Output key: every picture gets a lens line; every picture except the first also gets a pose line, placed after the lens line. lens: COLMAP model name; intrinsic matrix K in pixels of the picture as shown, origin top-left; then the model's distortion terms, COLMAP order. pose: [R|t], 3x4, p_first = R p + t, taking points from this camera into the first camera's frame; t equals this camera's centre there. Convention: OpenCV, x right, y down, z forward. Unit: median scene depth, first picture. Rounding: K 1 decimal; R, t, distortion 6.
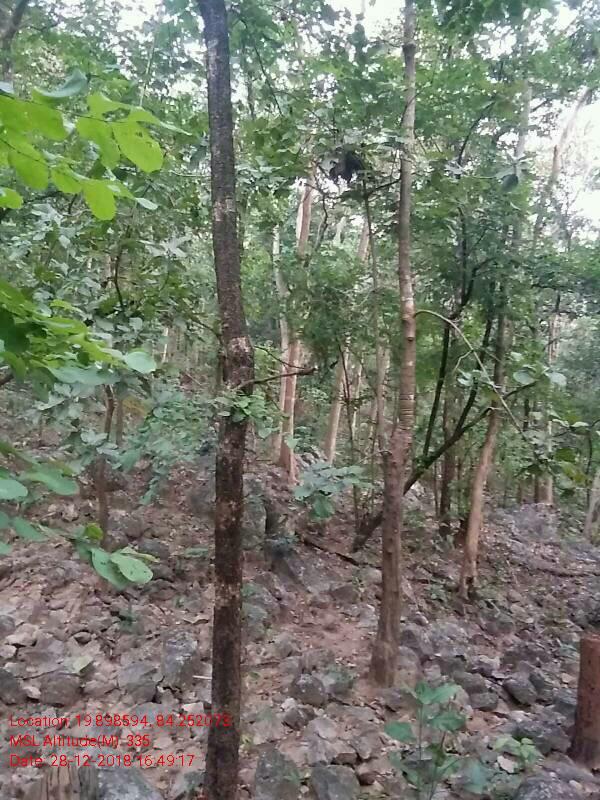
lens RADIAL K [[659.3, 0, 292.2], [0, 659.3, 400.3], [0, 0, 1]] dist [0.054731, -0.060913]
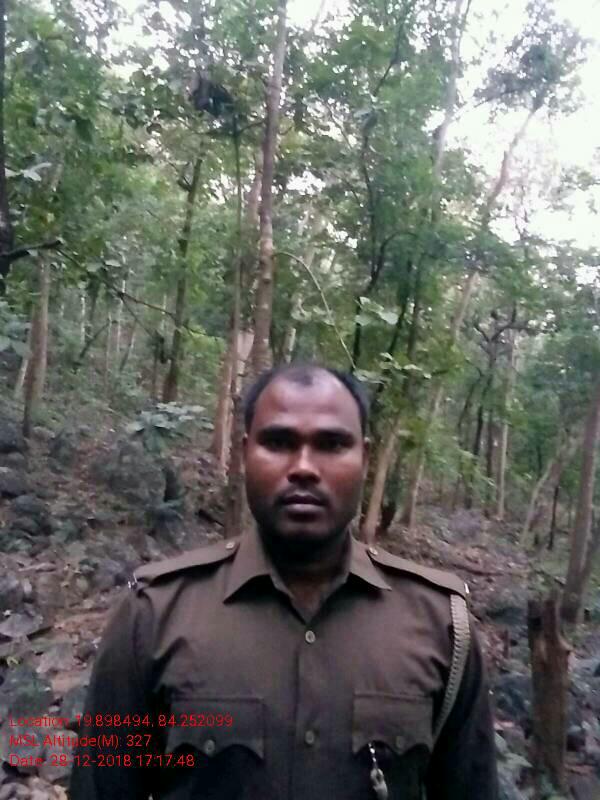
lens RADIAL K [[659.3, 0, 292.2], [0, 659.3, 400.3], [0, 0, 1]] dist [0.054731, -0.060913]
pose [[0.997658, 0.063010, 0.026614, 0.111886], [-0.062464, 0.997829, -0.020888, 0.055718], [-0.027873, 0.019177, 0.999428, 0.017616]]
